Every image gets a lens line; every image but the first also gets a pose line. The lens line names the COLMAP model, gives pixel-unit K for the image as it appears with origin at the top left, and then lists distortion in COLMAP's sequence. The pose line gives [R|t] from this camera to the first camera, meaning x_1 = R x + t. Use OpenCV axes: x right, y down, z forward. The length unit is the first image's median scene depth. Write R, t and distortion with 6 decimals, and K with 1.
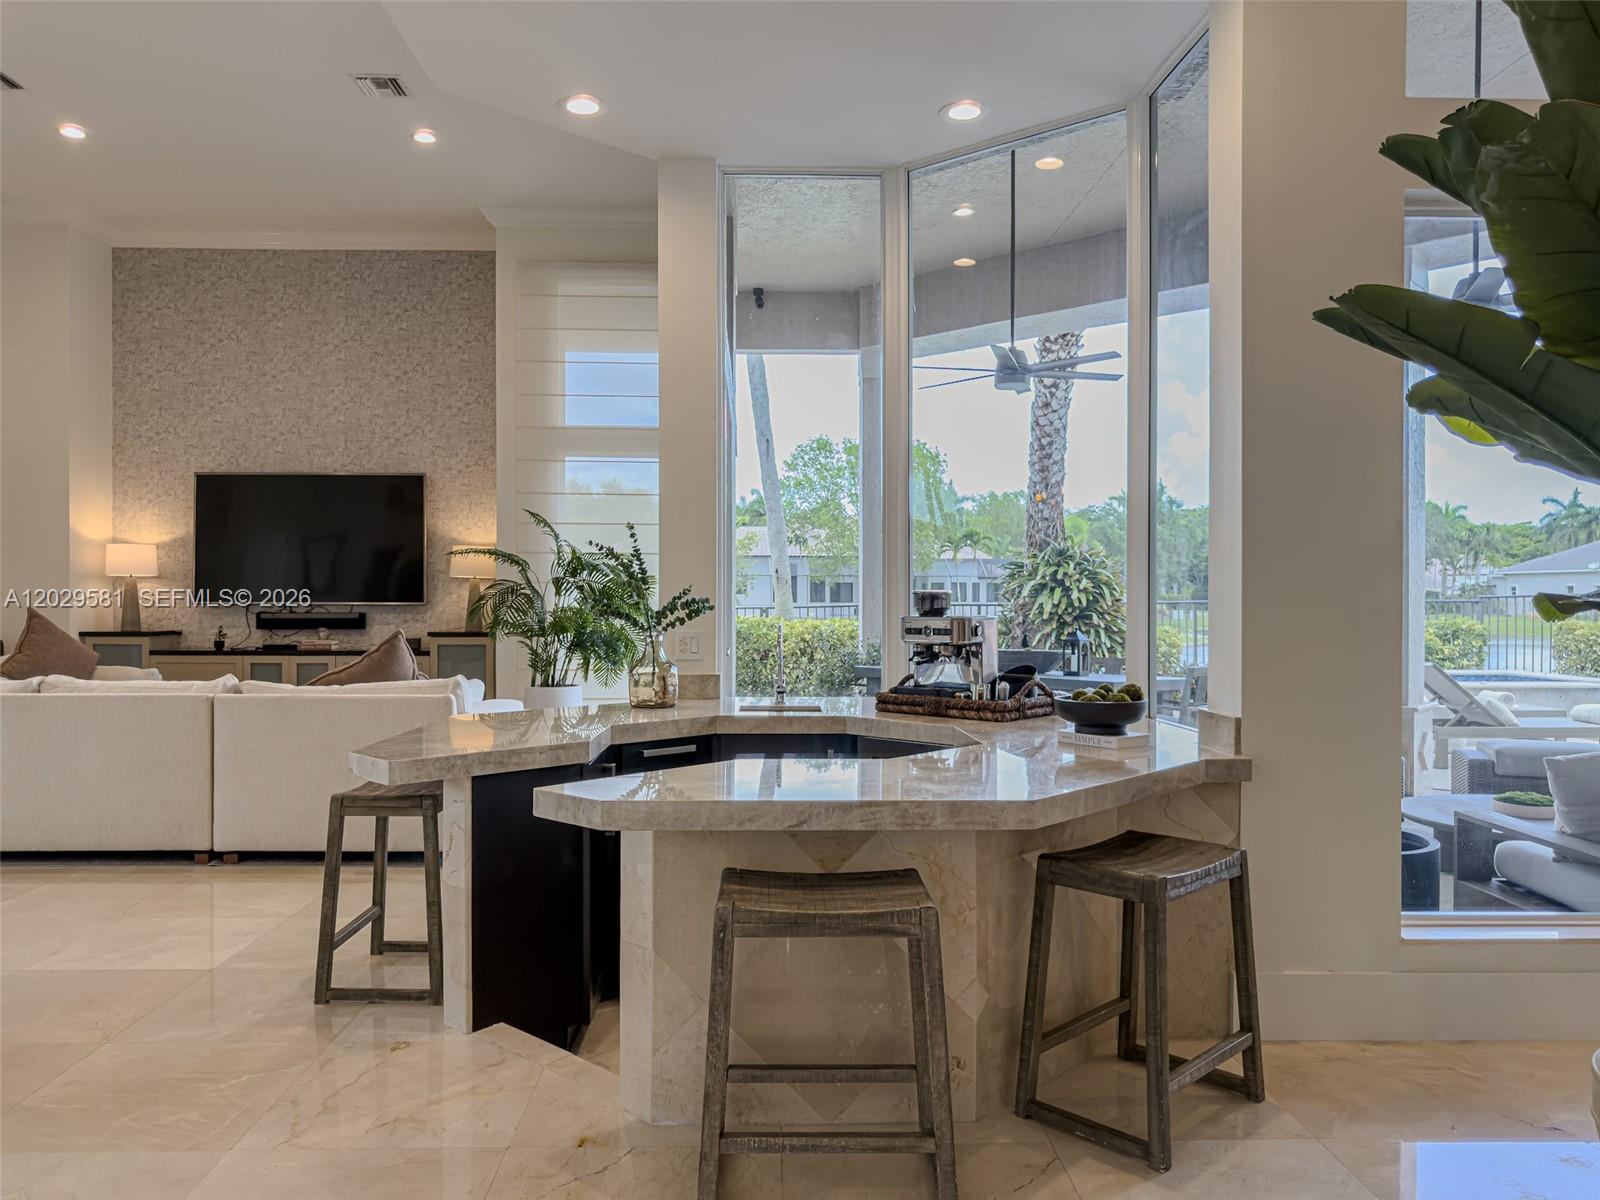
lens RADIAL K [[1148.3, 0, 796.6], [0, 1148.3, 608.9], [0, 0, 1]] dist [-0.028707, 0.006530]
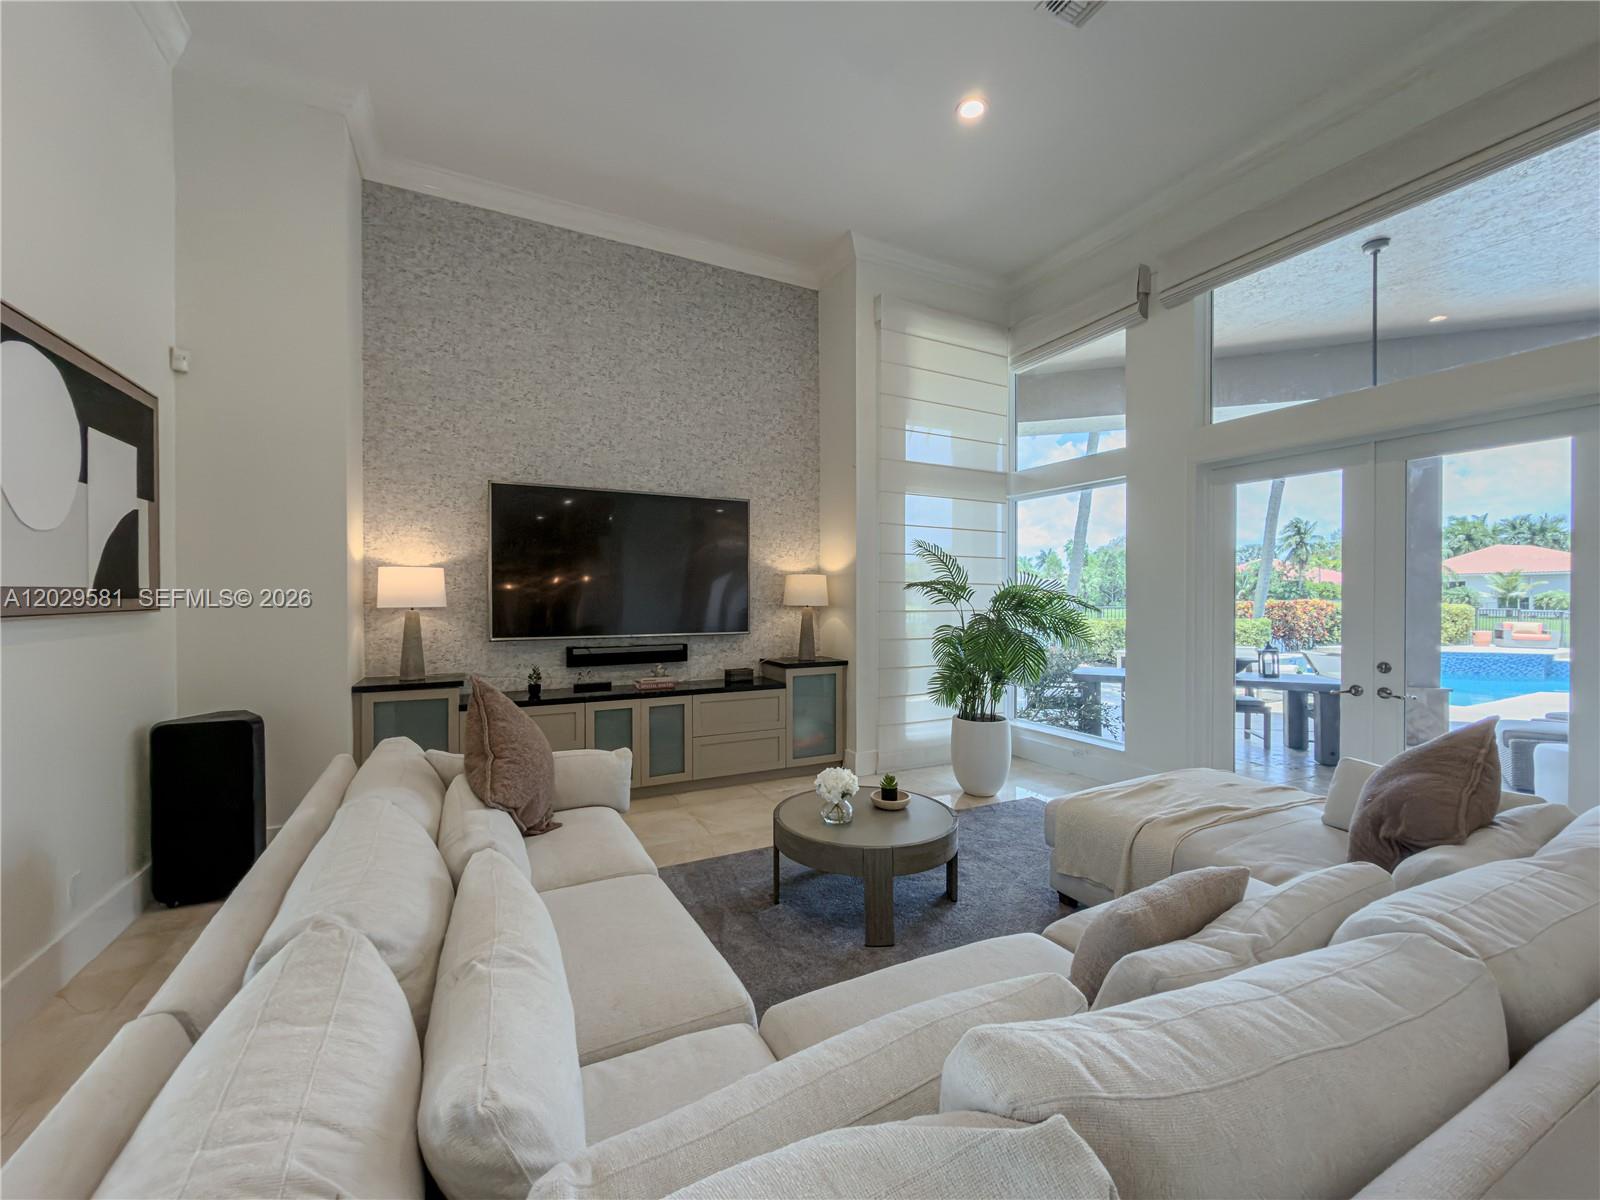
lens RADIAL K [[644.1, 0, 800.0], [0, 644.1, 600.0], [0, 0, 1]] dist [-0.000561, 0.000165]
pose [[0.907544, -0.005407, 0.419922, -0.517900], [0.007251, 0.999970, -0.002796, -0.030611], [-0.419894, 0.005582, 0.907556, 0.483473]]
